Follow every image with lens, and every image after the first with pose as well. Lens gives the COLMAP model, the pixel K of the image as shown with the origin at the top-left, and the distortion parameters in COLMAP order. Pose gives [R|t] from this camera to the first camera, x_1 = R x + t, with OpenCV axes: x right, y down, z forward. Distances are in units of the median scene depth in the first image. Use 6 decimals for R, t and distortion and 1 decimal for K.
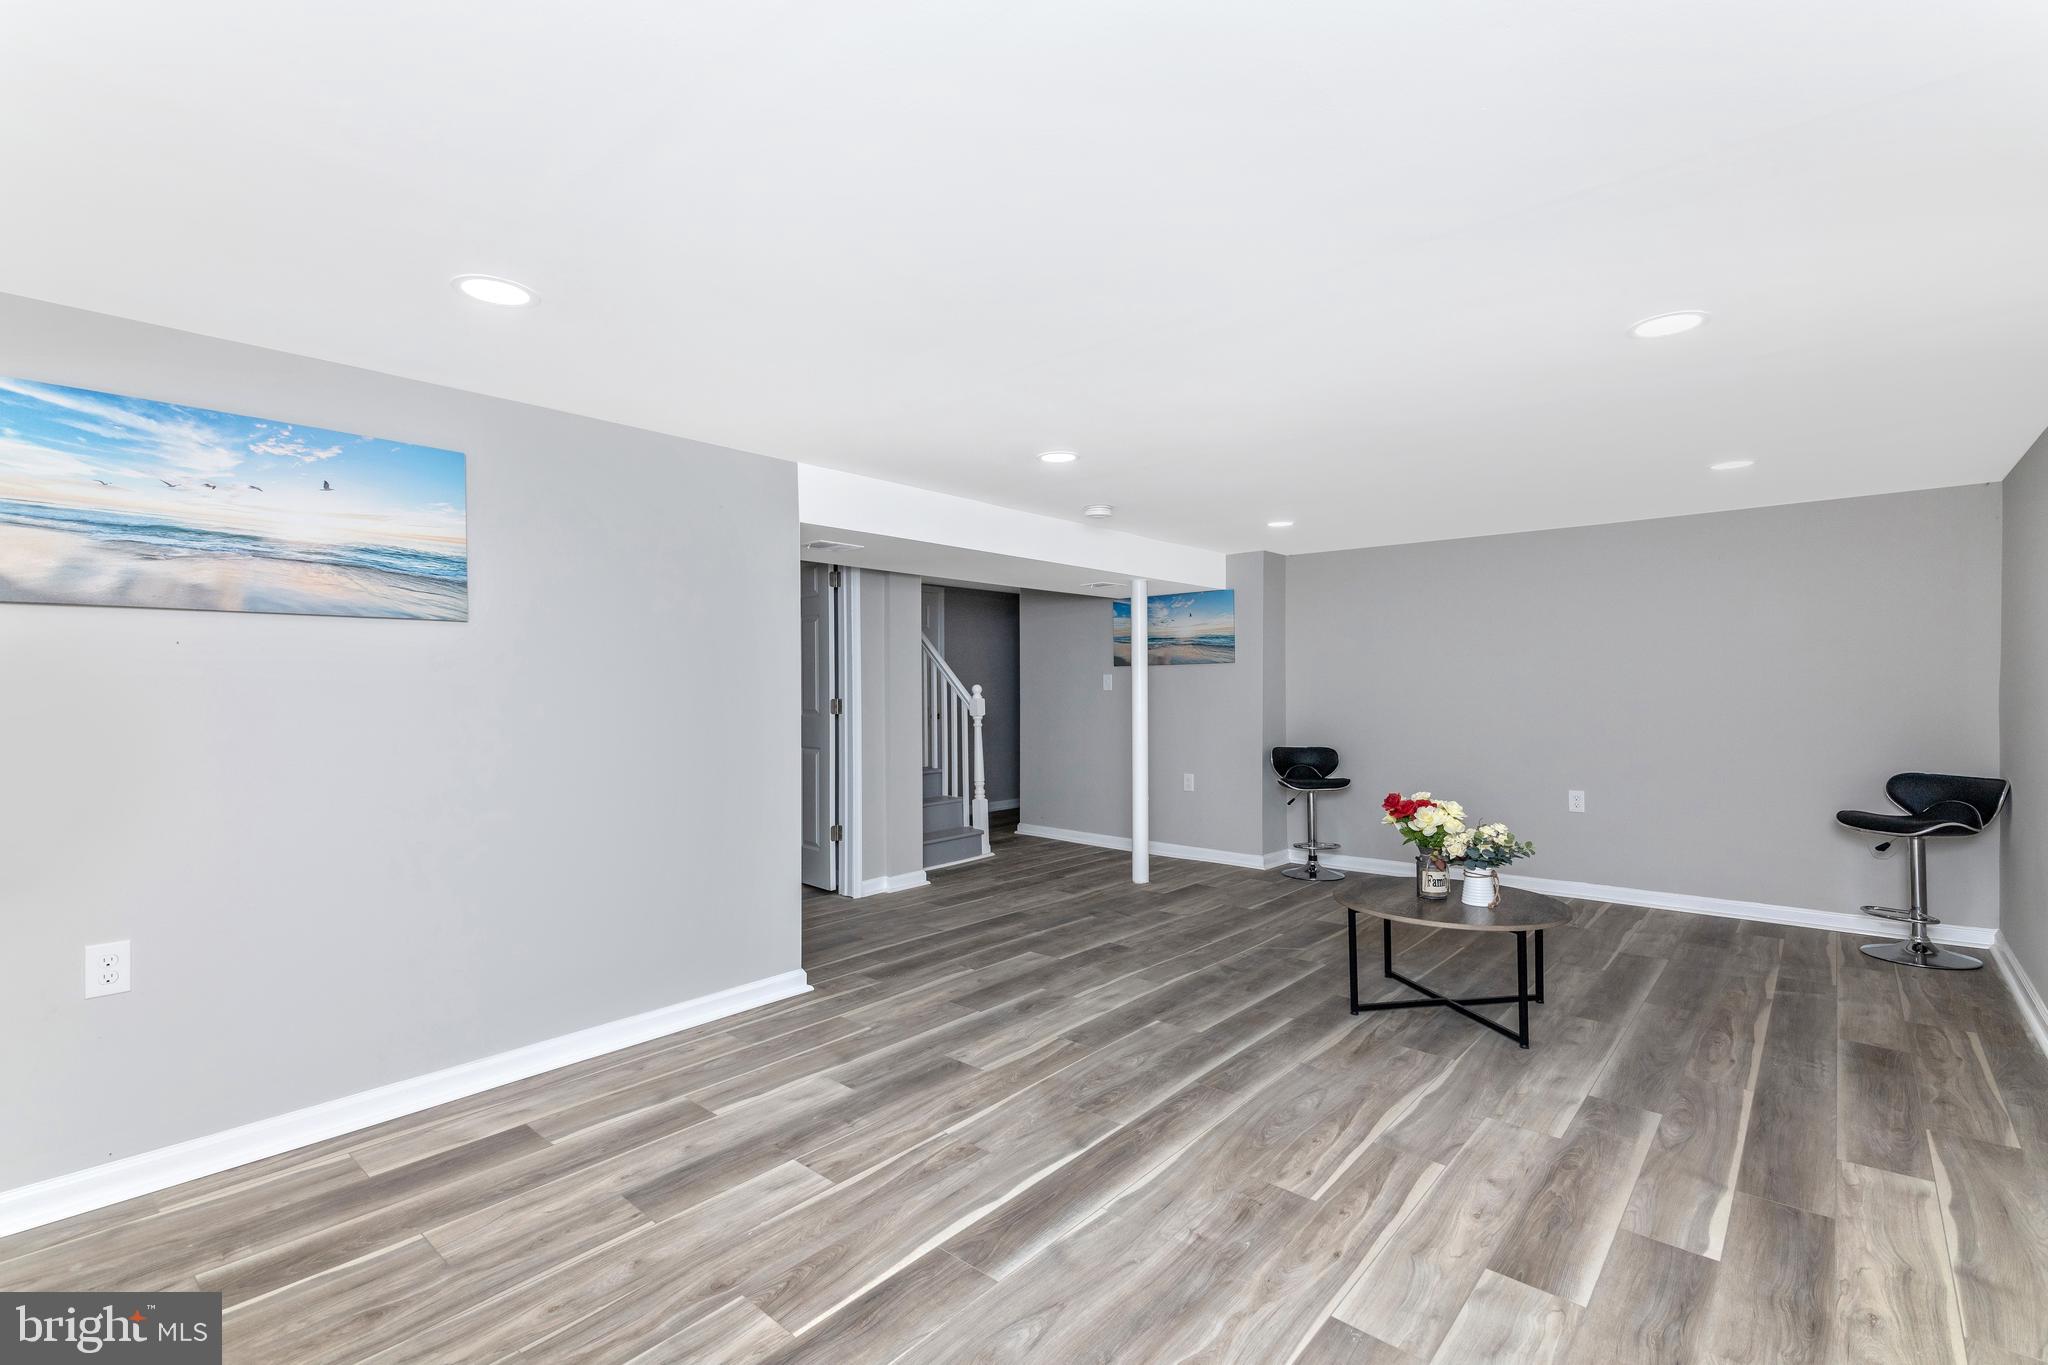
lens RADIAL K [[926.3, 0, 1026.2], [0, 926.3, 689.6], [0, 0, 1]] dist [0.042375, -0.020911]
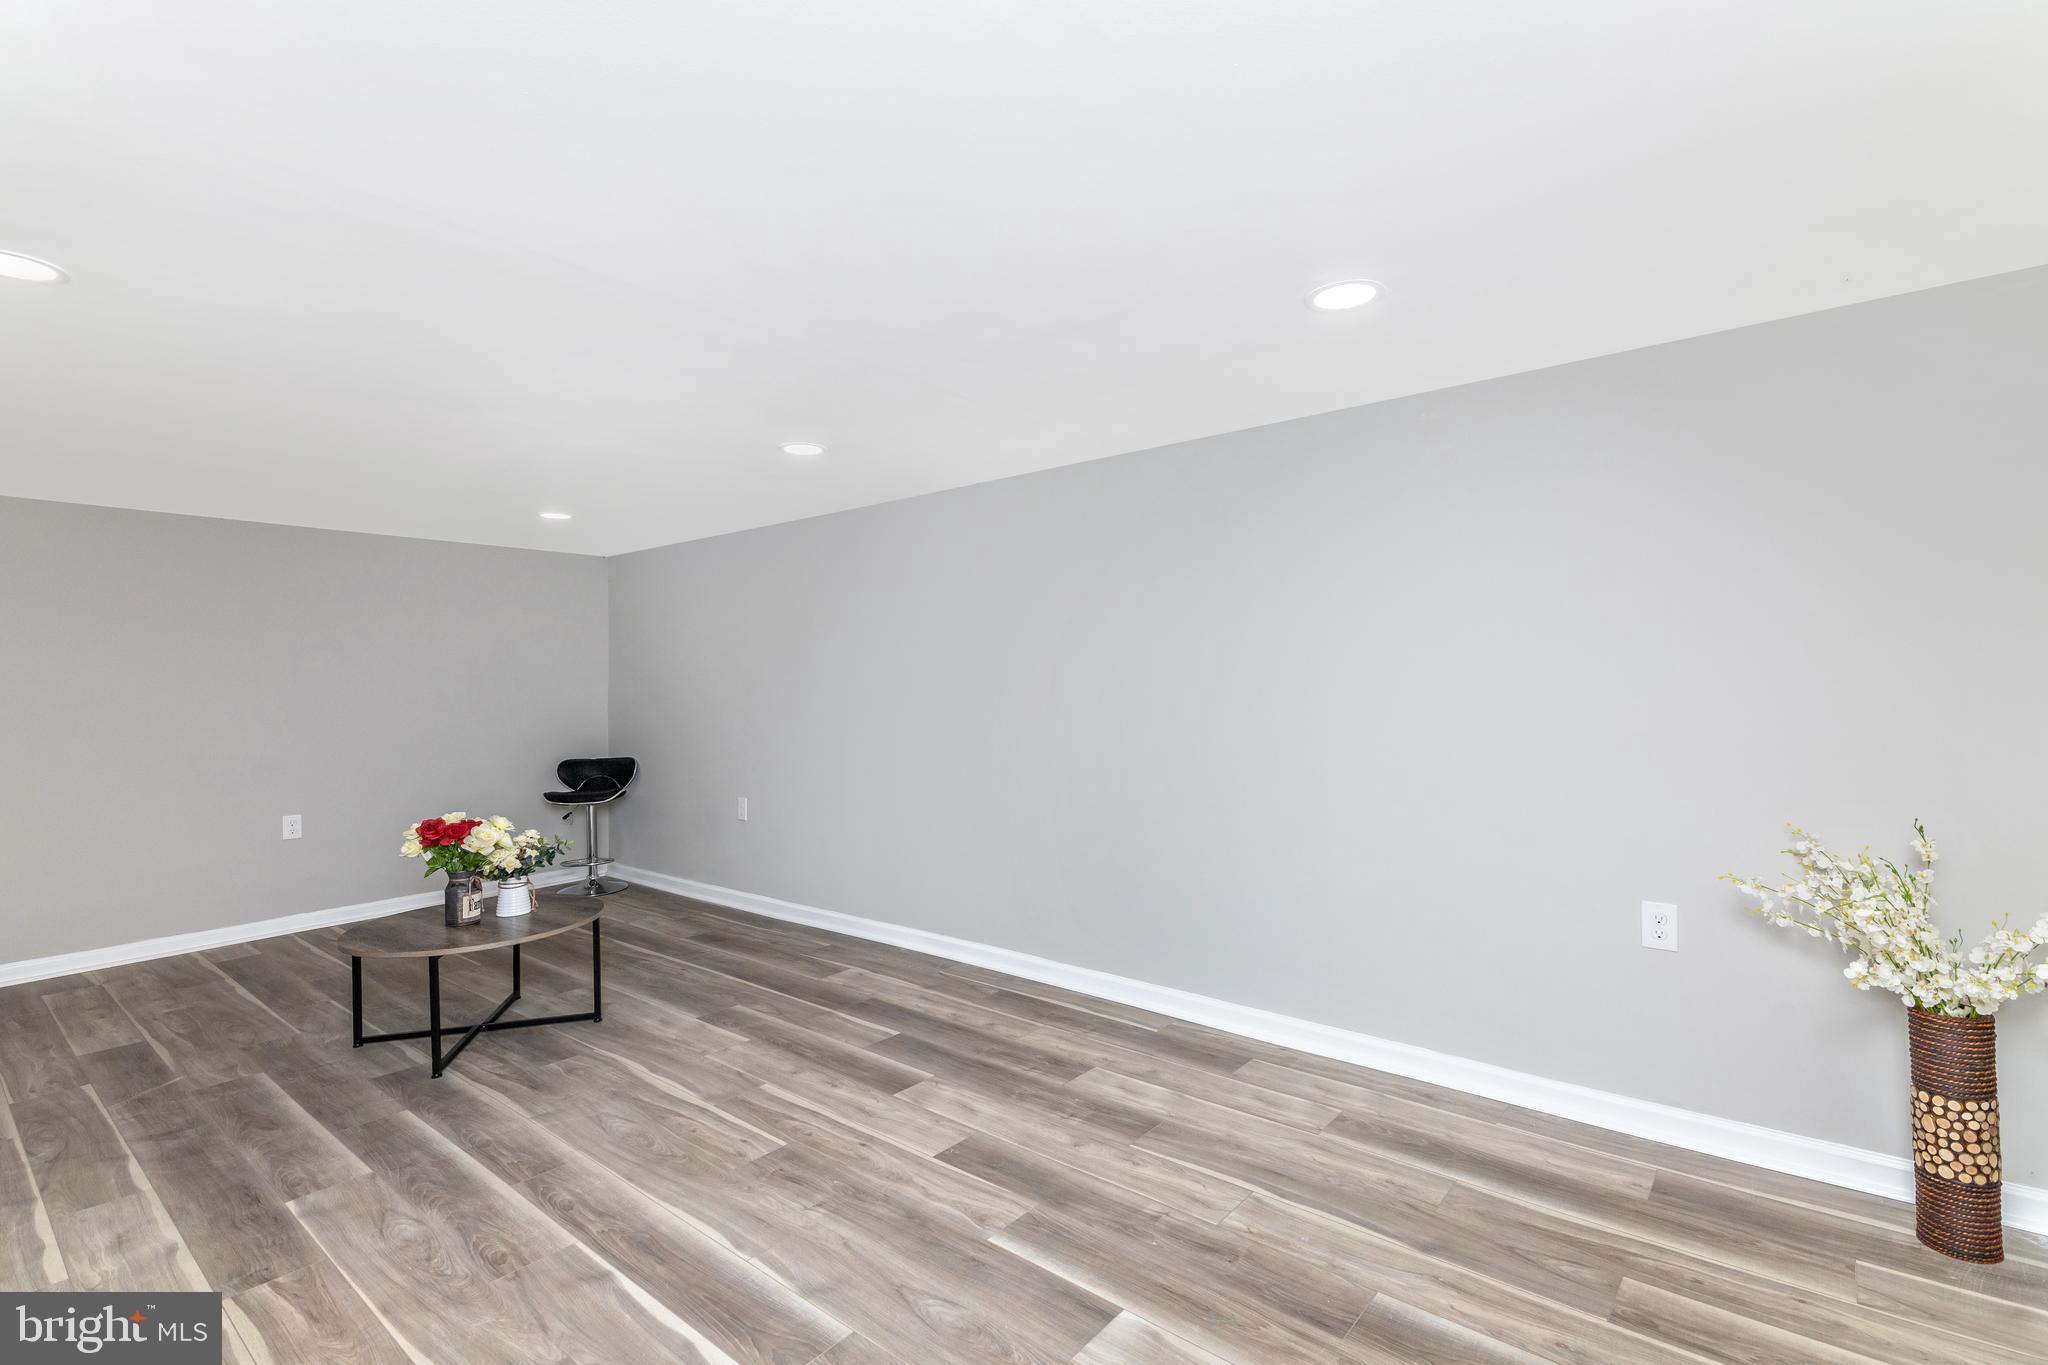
lens RADIAL K [[926.3, 0, 1026.2], [0, 926.3, 689.6], [0, 0, 1]] dist [0.042375, -0.020911]
pose [[-0.025443, -0.001655, 0.999675, -0.647190], [0.022654, 0.999741, 0.002231, -0.002177], [-0.999420, 0.022703, -0.025399, 0.563297]]
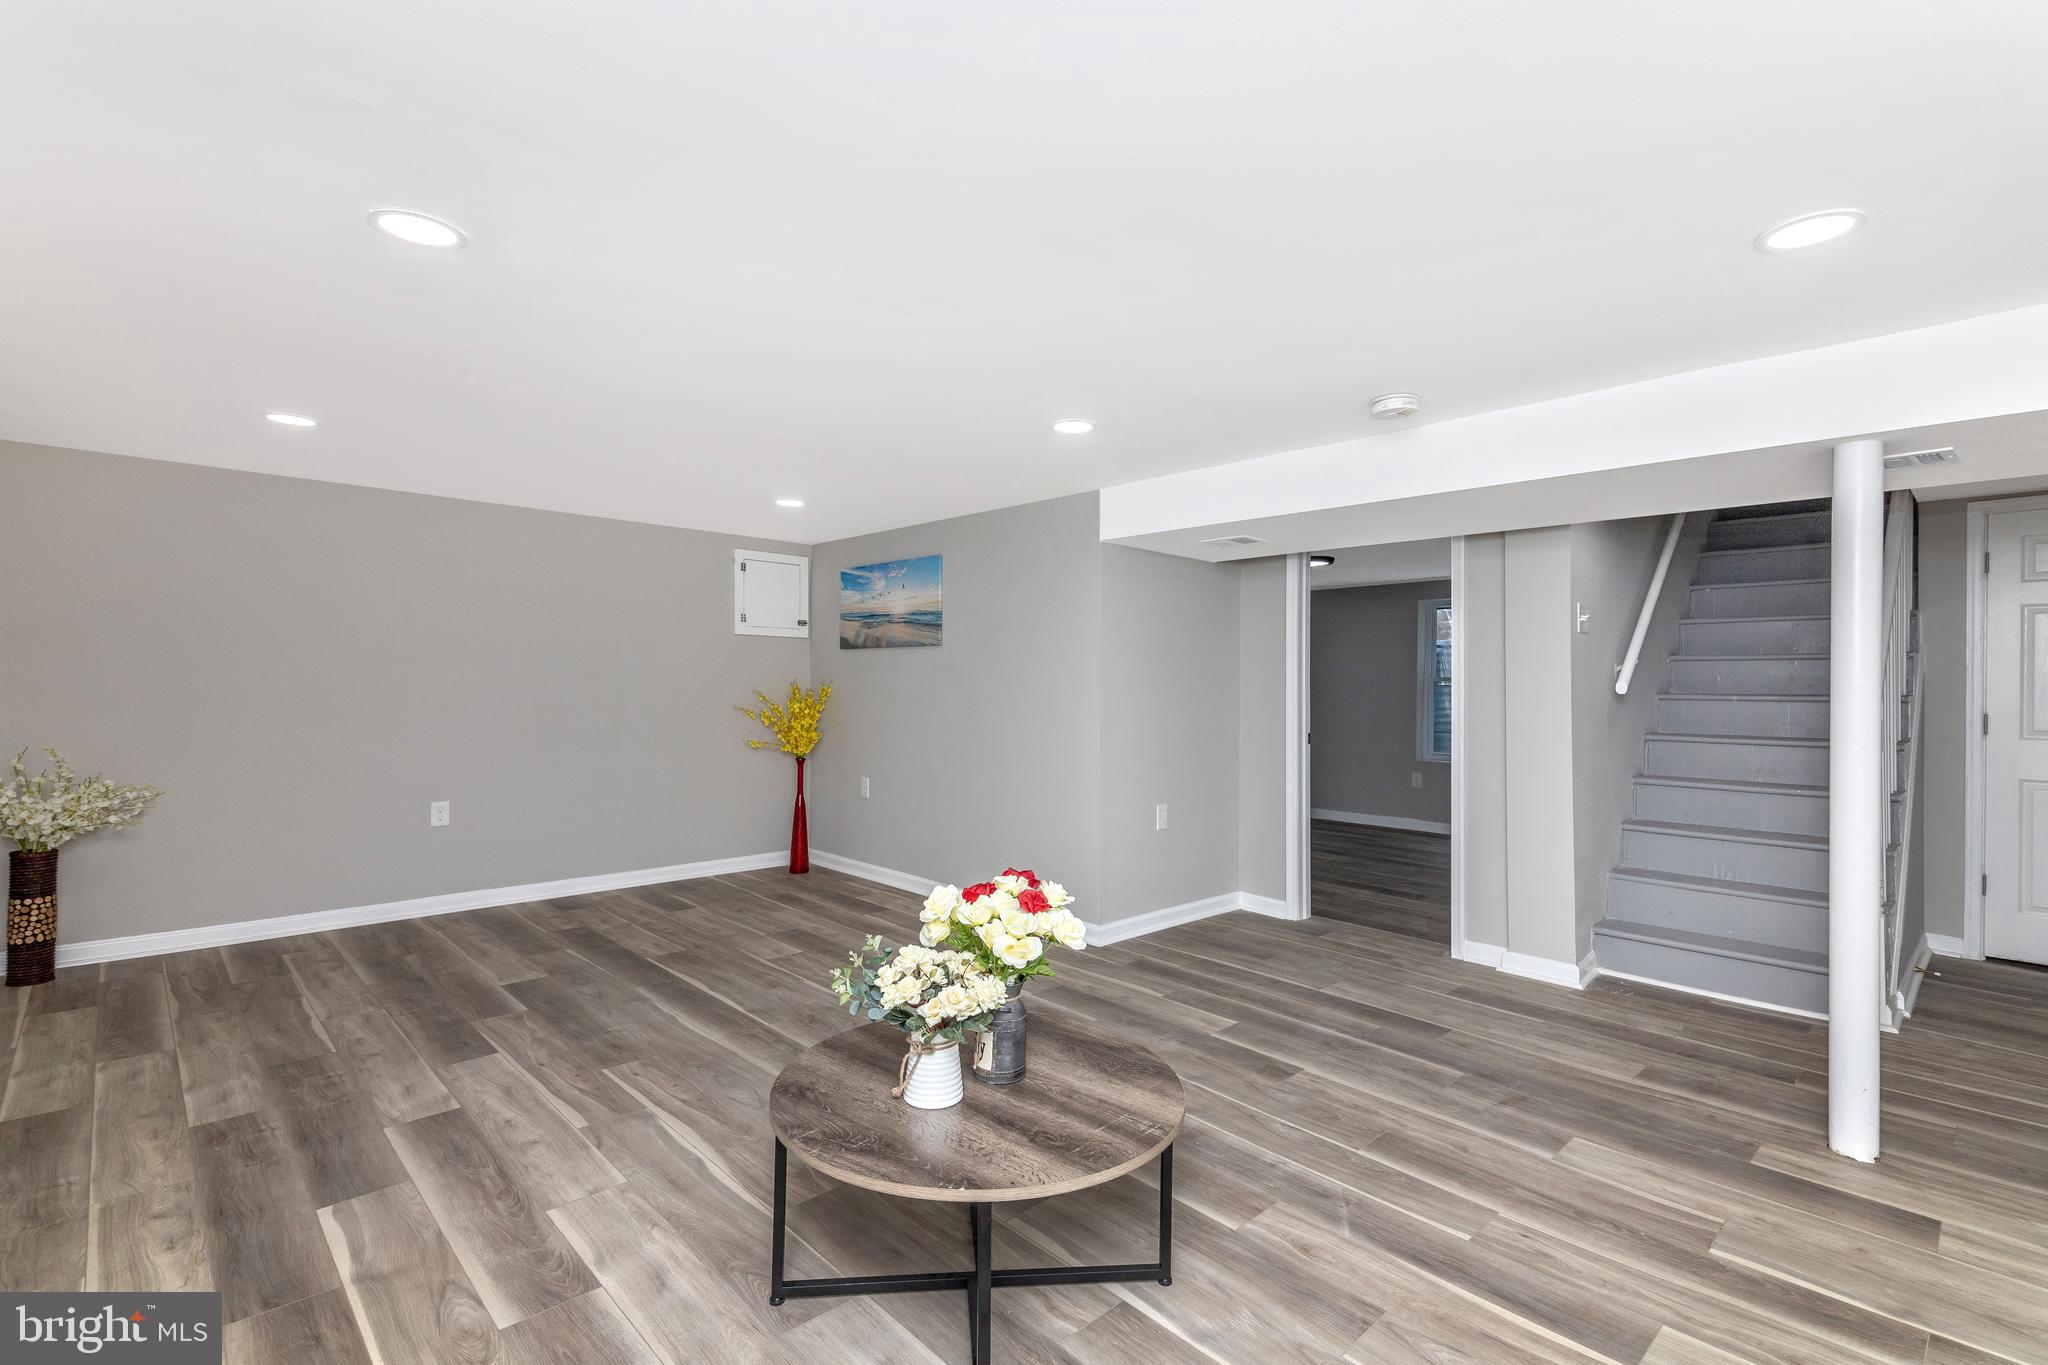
lens RADIAL K [[932.6, 0, 1019.2], [0, 932.6, 685.5], [0, 0, 1]] dist [0.057908, -0.026030]
pose [[-0.103243, 0.003769, -0.994649, 1.205448], [-0.020098, 0.999781, 0.005874, -0.005765], [0.994453, 0.020597, -0.103145, 1.318475]]
